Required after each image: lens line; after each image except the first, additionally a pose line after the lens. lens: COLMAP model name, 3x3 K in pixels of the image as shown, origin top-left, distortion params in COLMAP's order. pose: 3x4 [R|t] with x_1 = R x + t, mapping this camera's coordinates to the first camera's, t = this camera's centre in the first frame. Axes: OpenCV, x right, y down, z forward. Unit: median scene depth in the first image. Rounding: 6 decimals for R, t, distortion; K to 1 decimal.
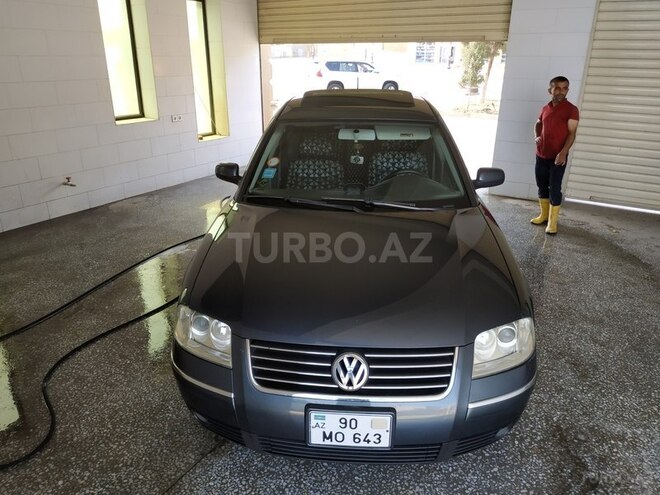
lens RADIAL K [[477.6, 0, 327.7], [0, 477.6, 248.0], [0, 0, 1]] dist [-0.008134, -0.008503]
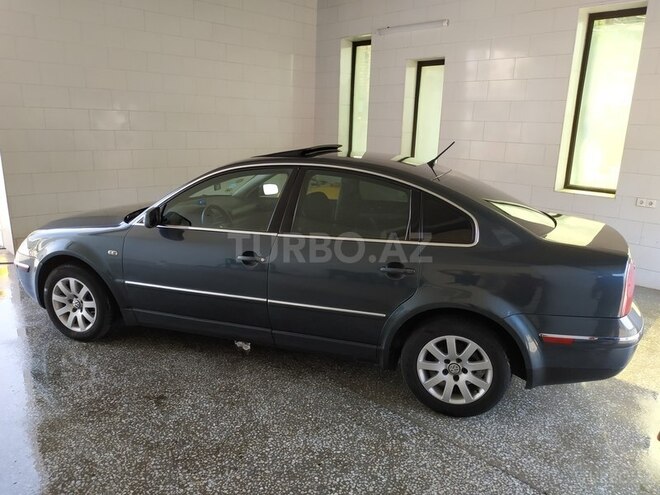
lens RADIAL K [[483.0, 0, 331.3], [0, 483.0, 248.9], [0, 0, 1]] dist [-0.013759, -0.004066]
pose [[-0.248875, 0.230320, -0.940752, 2.021596], [-0.382741, 0.868867, 0.313974, -0.924044], [0.889703, 0.438204, -0.128086, 2.466125]]
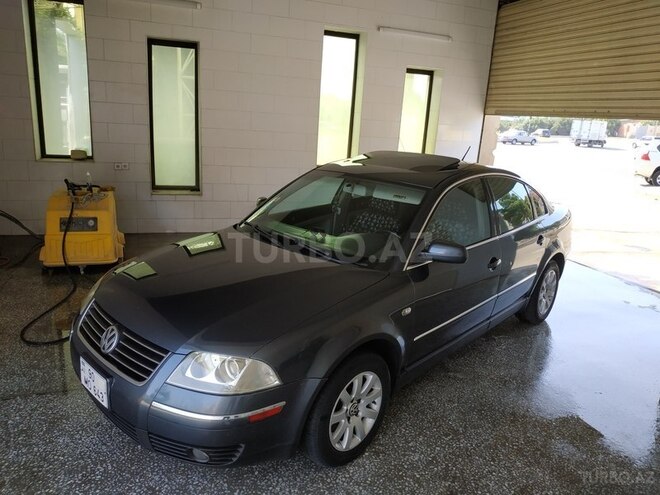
lens RADIAL K [[478.4, 0, 329.2], [0, 478.4, 247.2], [0, 0, 1]] dist [-0.015803, -0.000880]
pose [[0.771678, 0.207529, -0.601203, 1.162756], [-0.288128, 0.956774, -0.039560, -0.094728], [0.567006, 0.203751, 0.798116, 0.242587]]
